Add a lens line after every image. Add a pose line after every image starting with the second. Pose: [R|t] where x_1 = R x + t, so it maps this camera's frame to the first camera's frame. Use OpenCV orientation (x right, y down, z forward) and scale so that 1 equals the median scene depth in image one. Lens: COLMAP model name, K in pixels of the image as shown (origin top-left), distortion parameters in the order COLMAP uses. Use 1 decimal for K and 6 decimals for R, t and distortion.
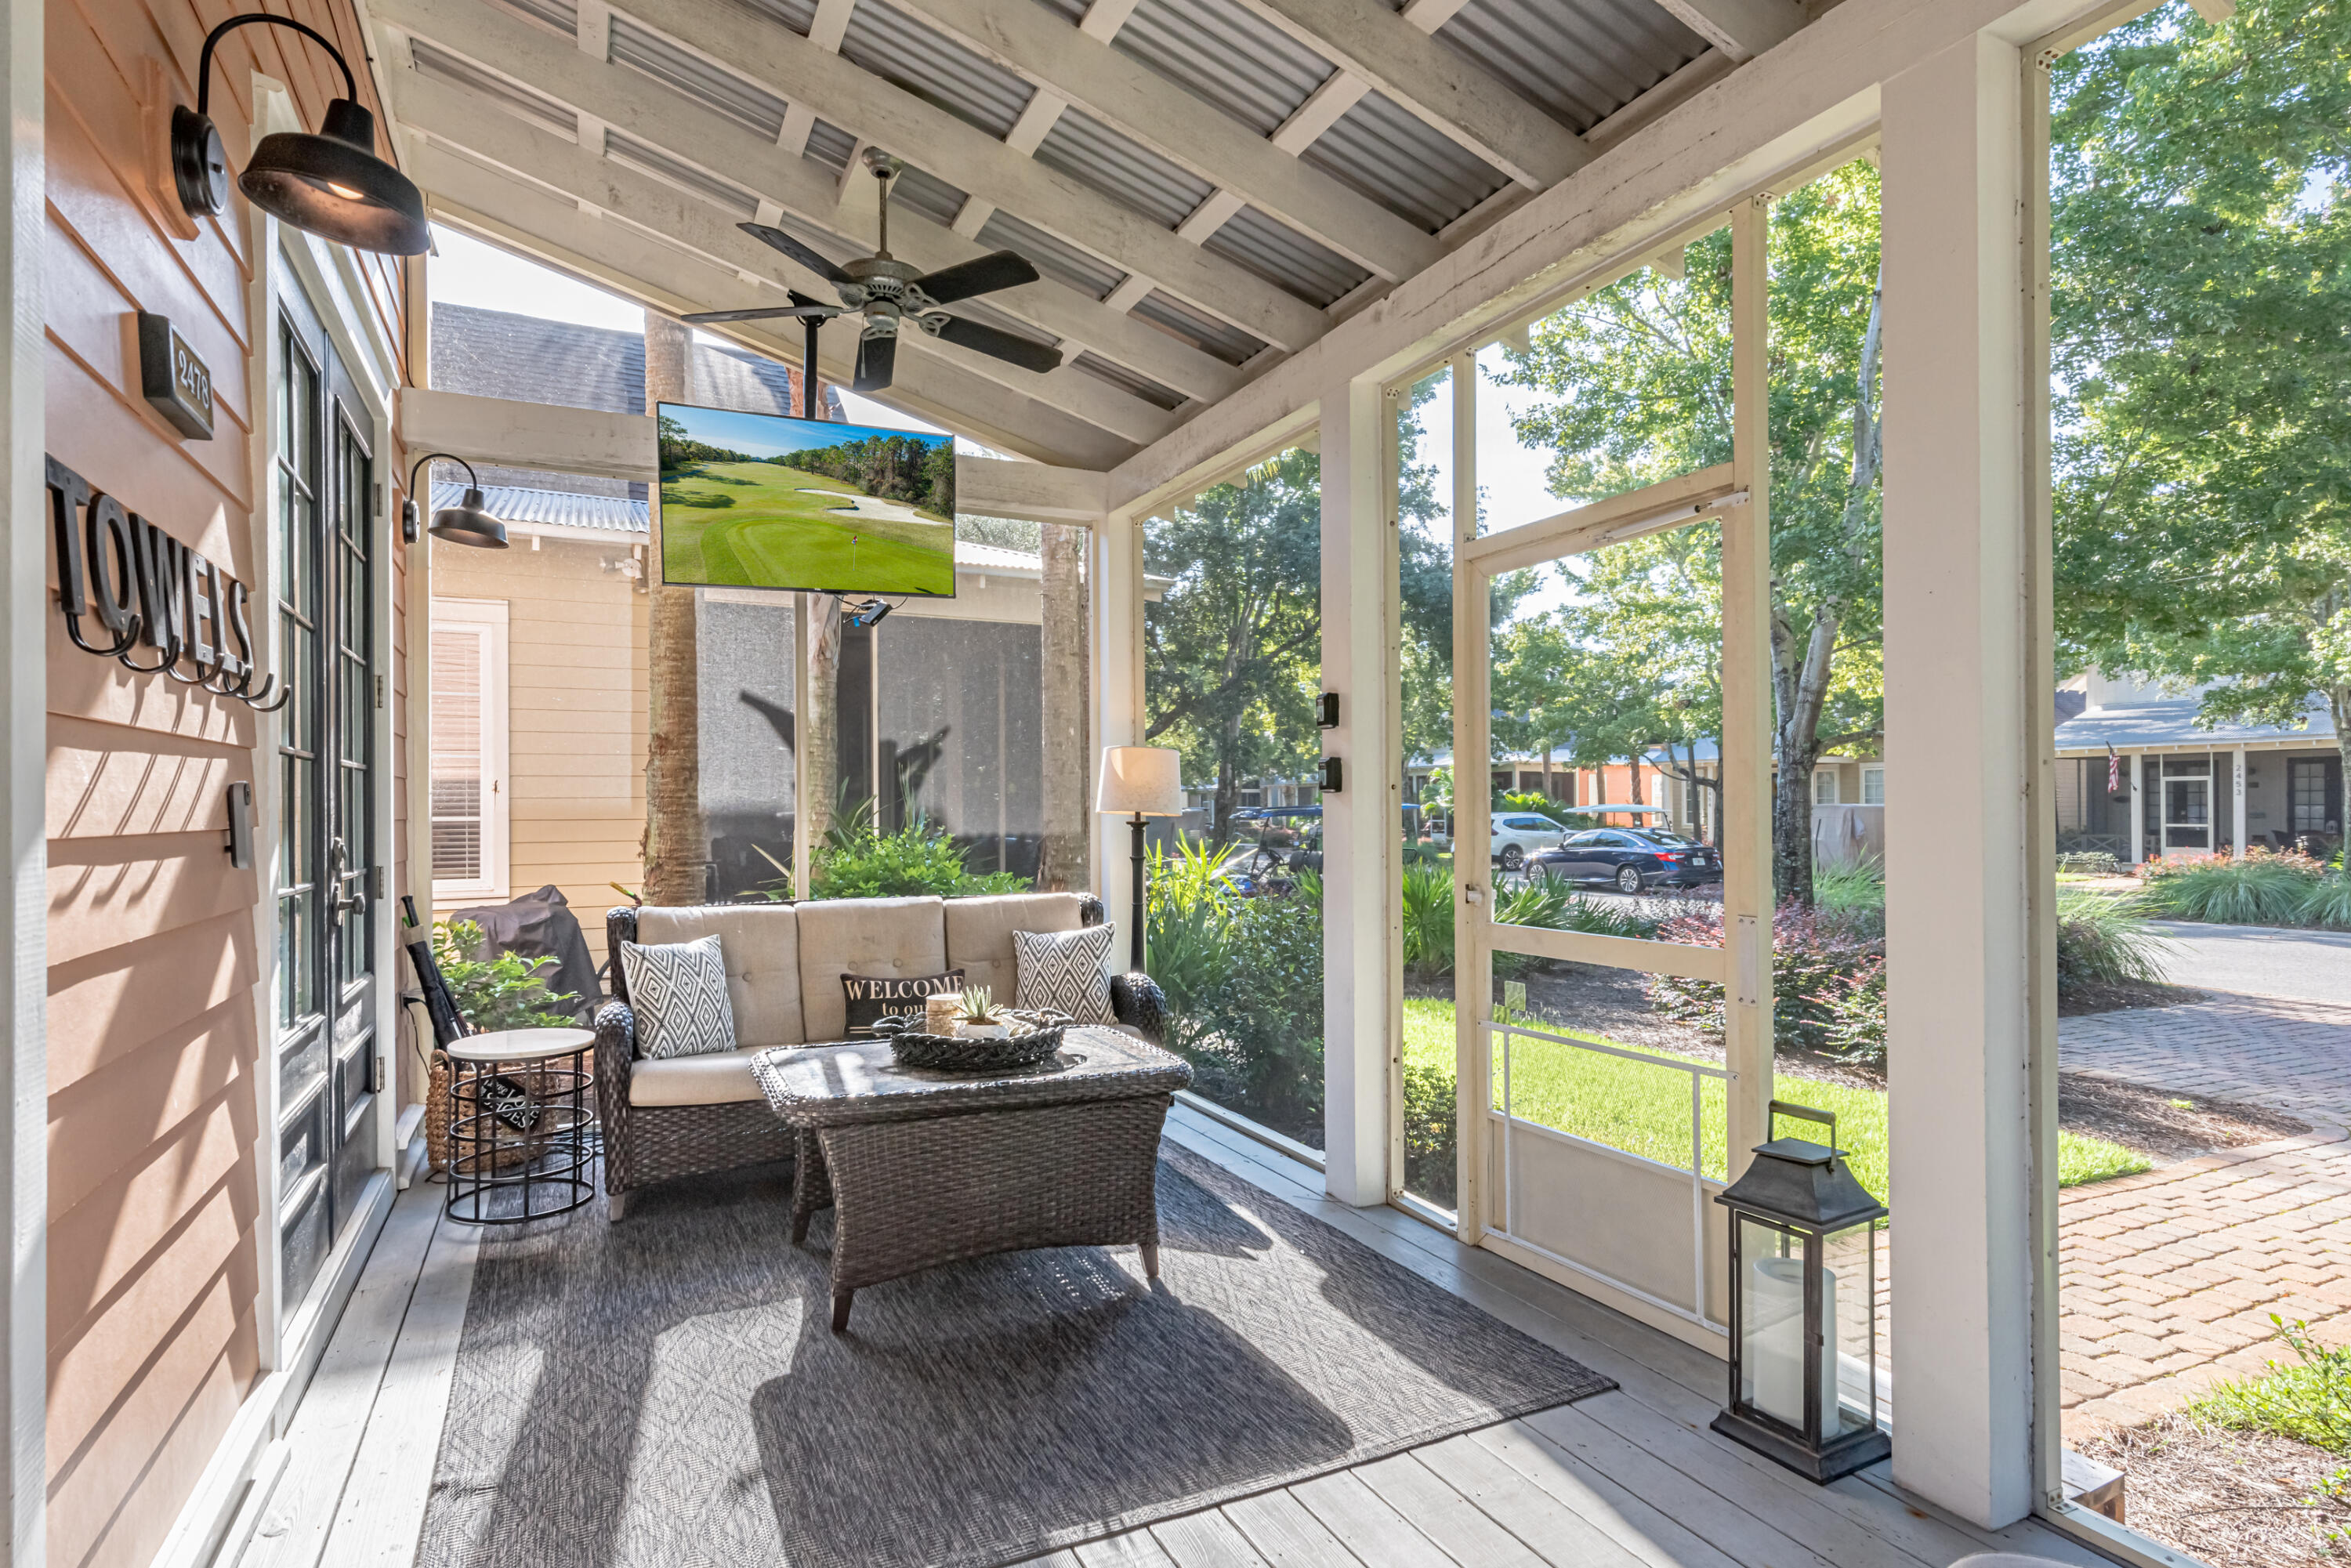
lens RADIAL K [[1177.5, 0, 1175.5], [0, 1177.5, 784.0], [0, 0, 1]] dist [0.002733, -0.000335]
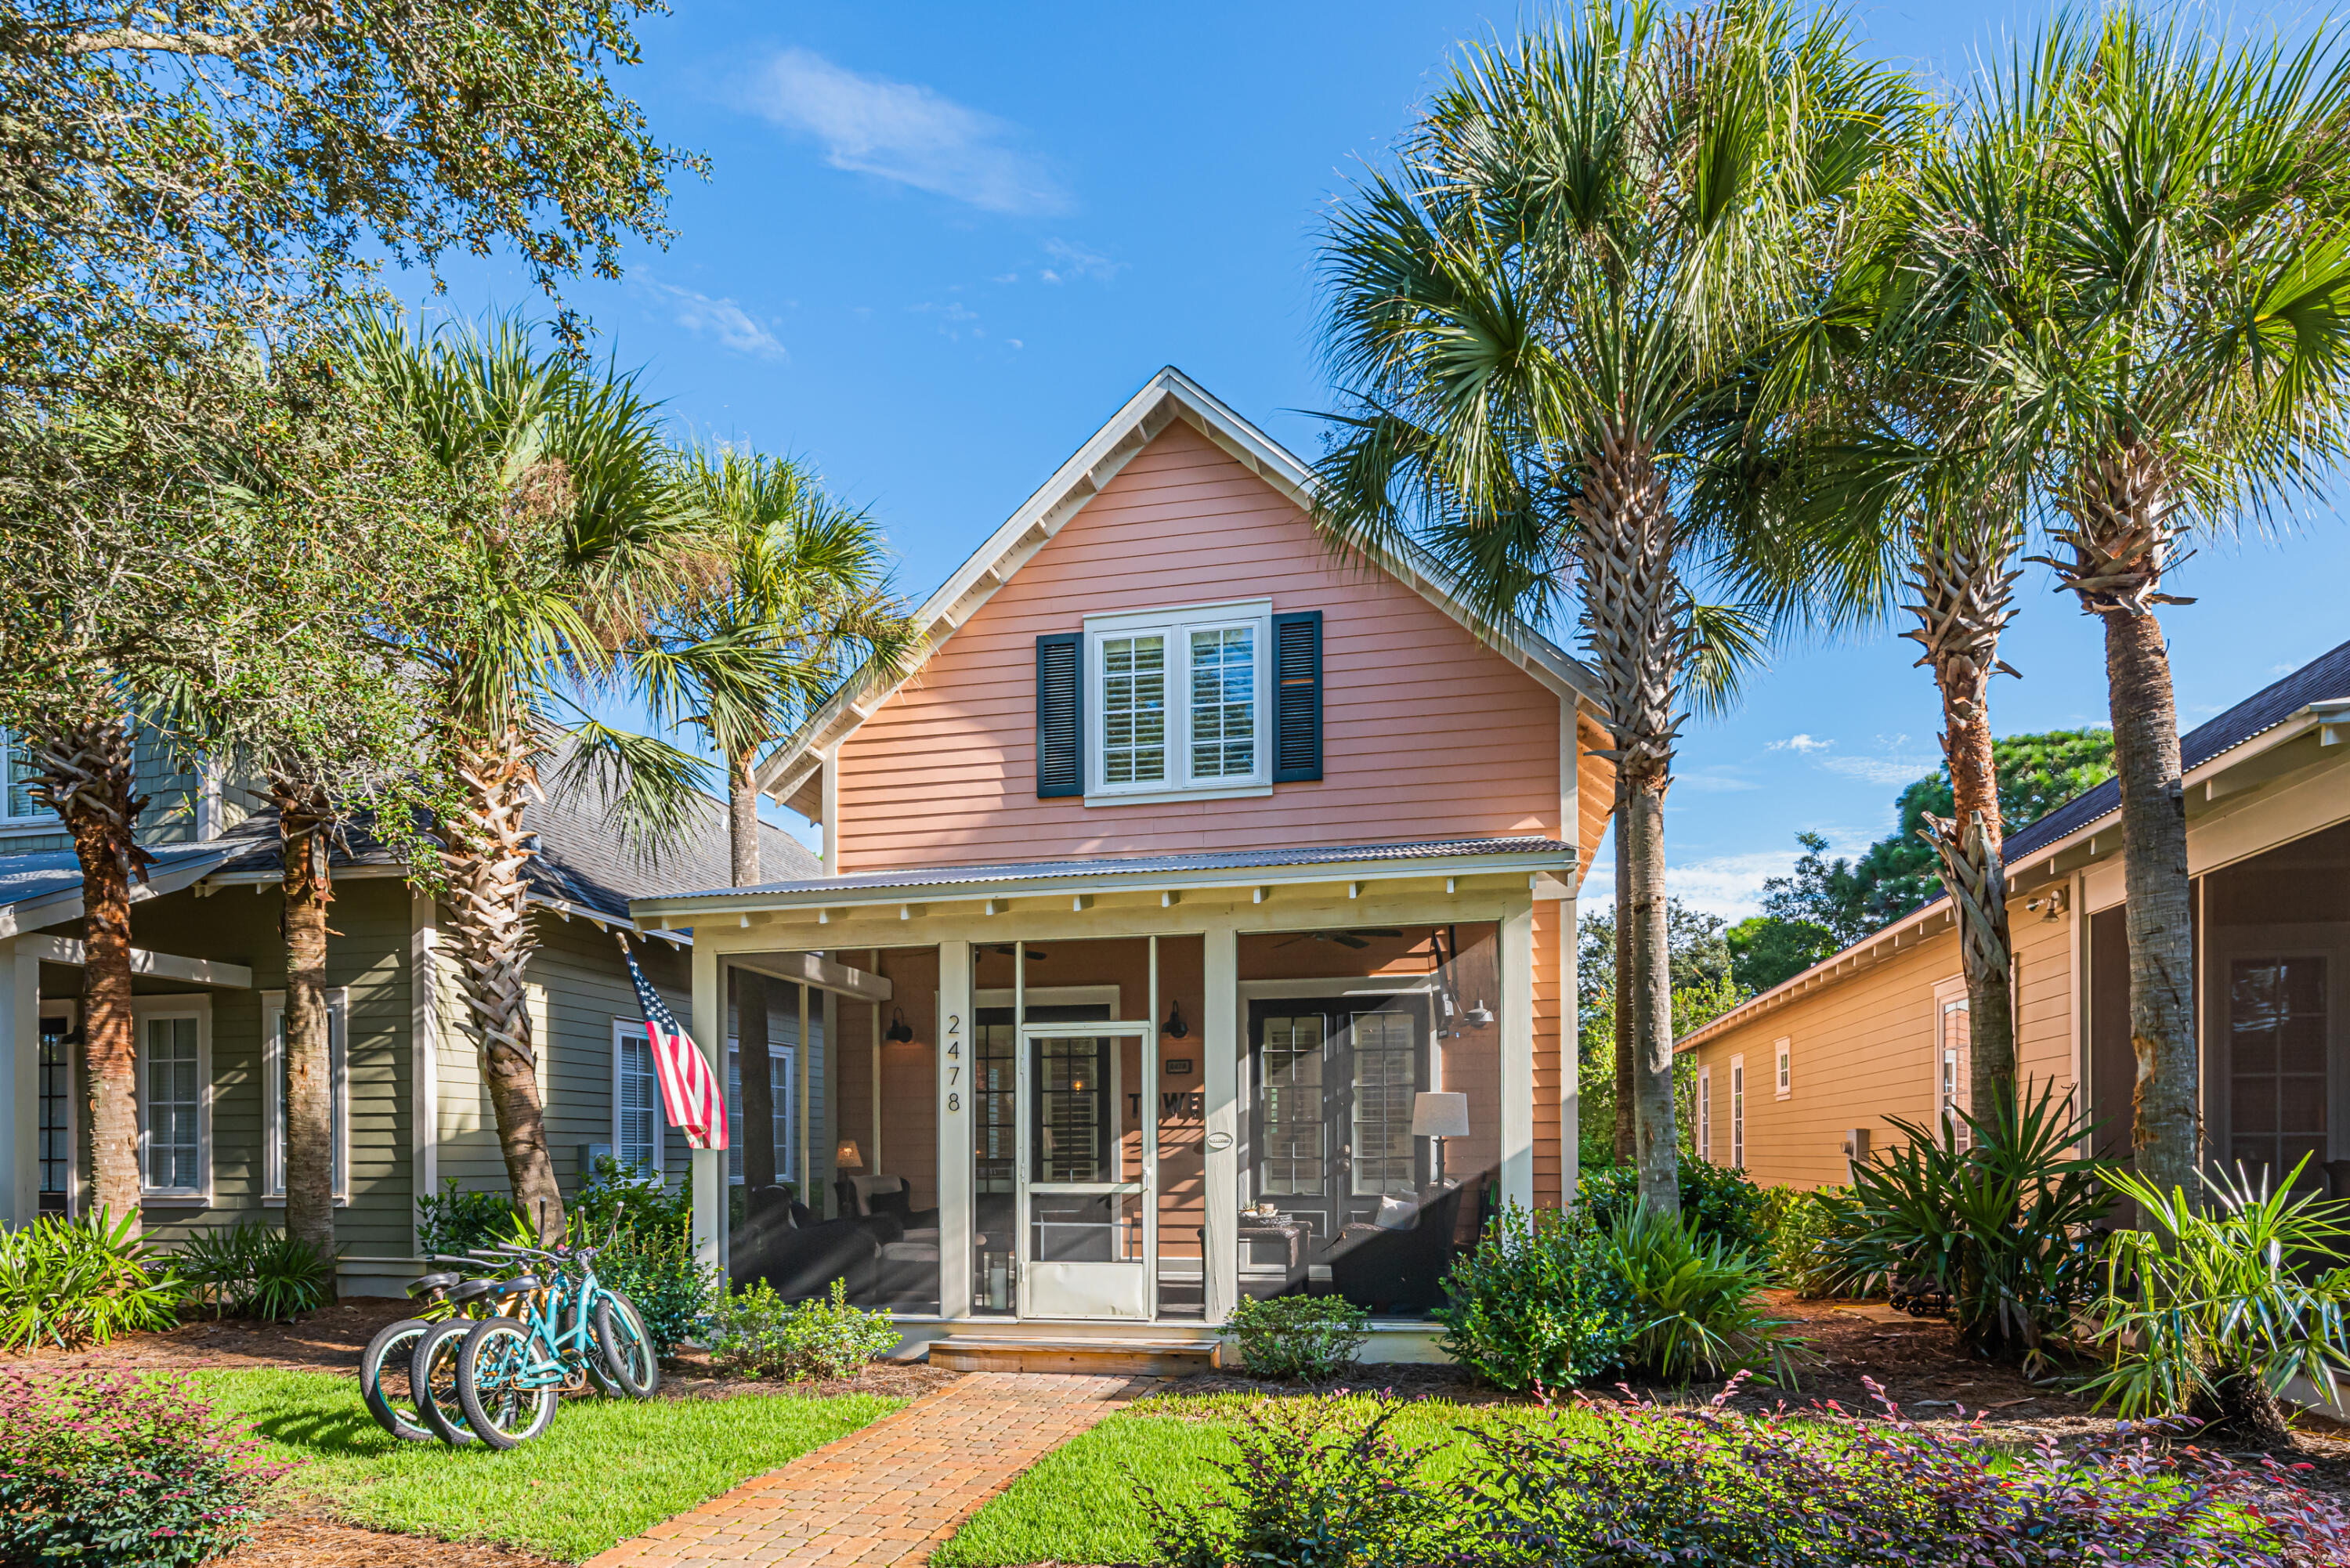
lens RADIAL K [[1032.9, 0, 1176.5], [0, 1032.9, 791.3], [0, 0, 1]] dist [-0.001132, -0.000365]
pose [[0.679569, 0.003696, 0.733602, 1.747744], [-0.002696, 0.999993, -0.002540, -0.155947], [-0.733606, -0.000251, 0.679575, 2.068423]]
